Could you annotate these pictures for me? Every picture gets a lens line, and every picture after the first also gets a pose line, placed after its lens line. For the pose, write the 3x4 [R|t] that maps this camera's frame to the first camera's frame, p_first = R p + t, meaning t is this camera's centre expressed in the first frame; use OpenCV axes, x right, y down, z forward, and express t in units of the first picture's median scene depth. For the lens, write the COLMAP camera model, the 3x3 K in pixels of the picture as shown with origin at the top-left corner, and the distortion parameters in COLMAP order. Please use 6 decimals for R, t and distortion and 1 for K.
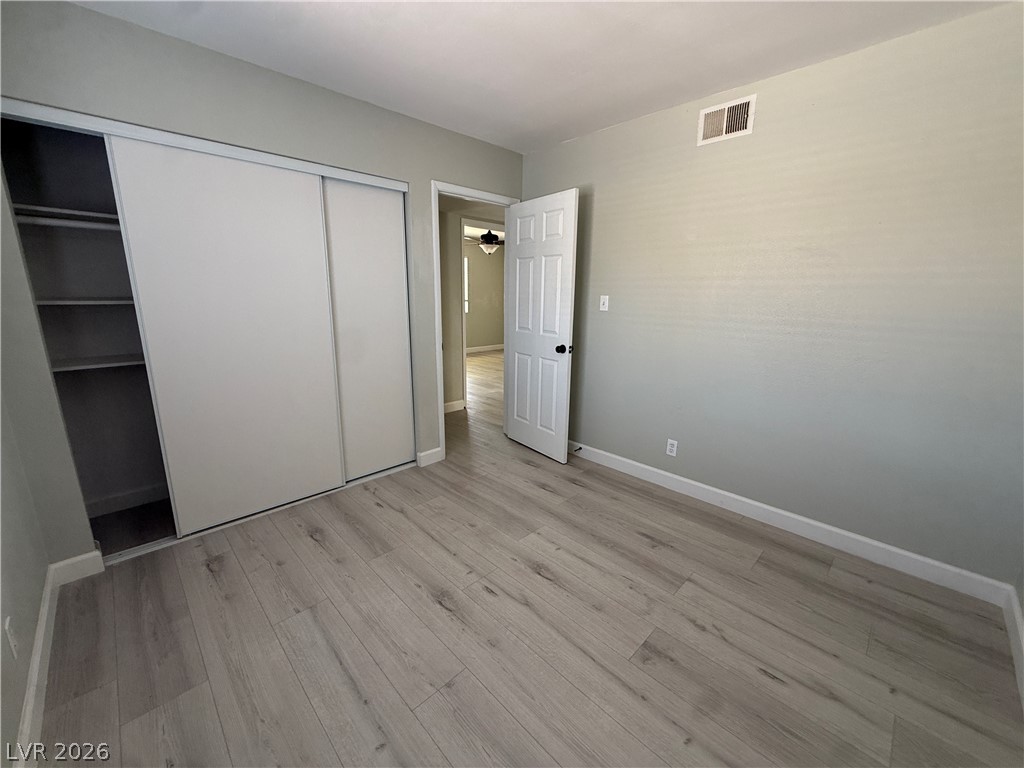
lens RADIAL K [[407.3, 0, 510.5], [0, 407.3, 384.2], [0, 0, 1]] dist [0.000468, -0.000101]
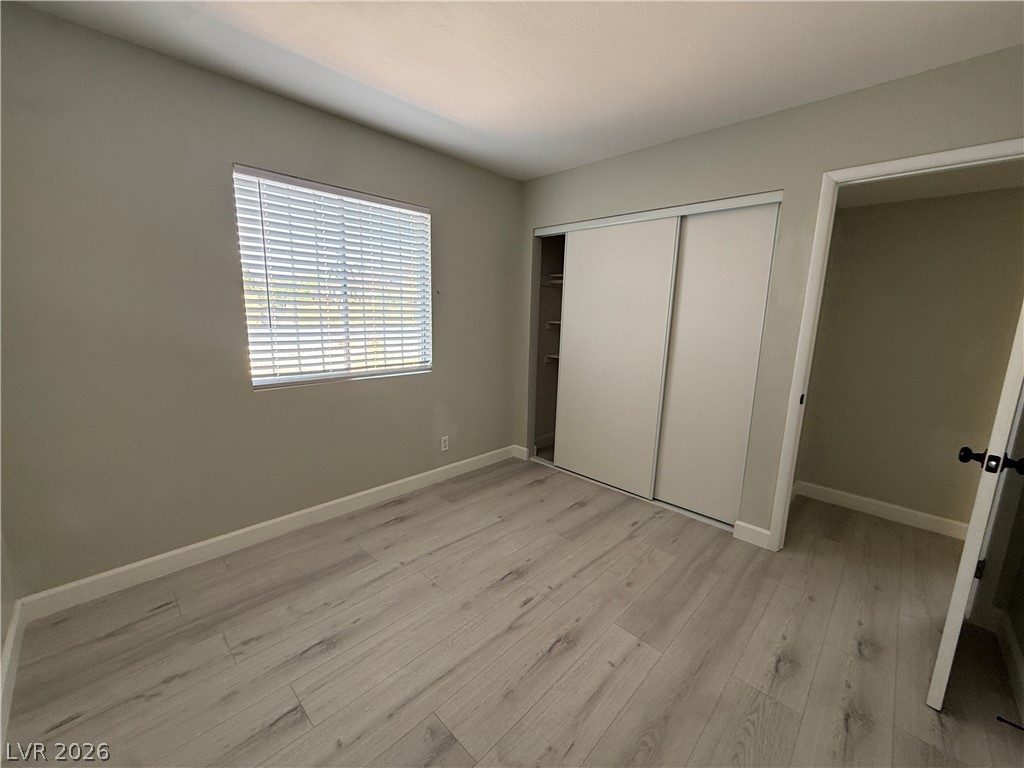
lens RADIAL K [[407.3, 0, 510.5], [0, 407.3, 384.2], [0, 0, 1]] dist [0.000468, -0.000101]
pose [[0.026837, 0.167436, -0.985518, 0.737445], [-0.249055, 0.955904, 0.155623, -0.144988], [0.968118, 0.241271, 0.067355, 0.638002]]
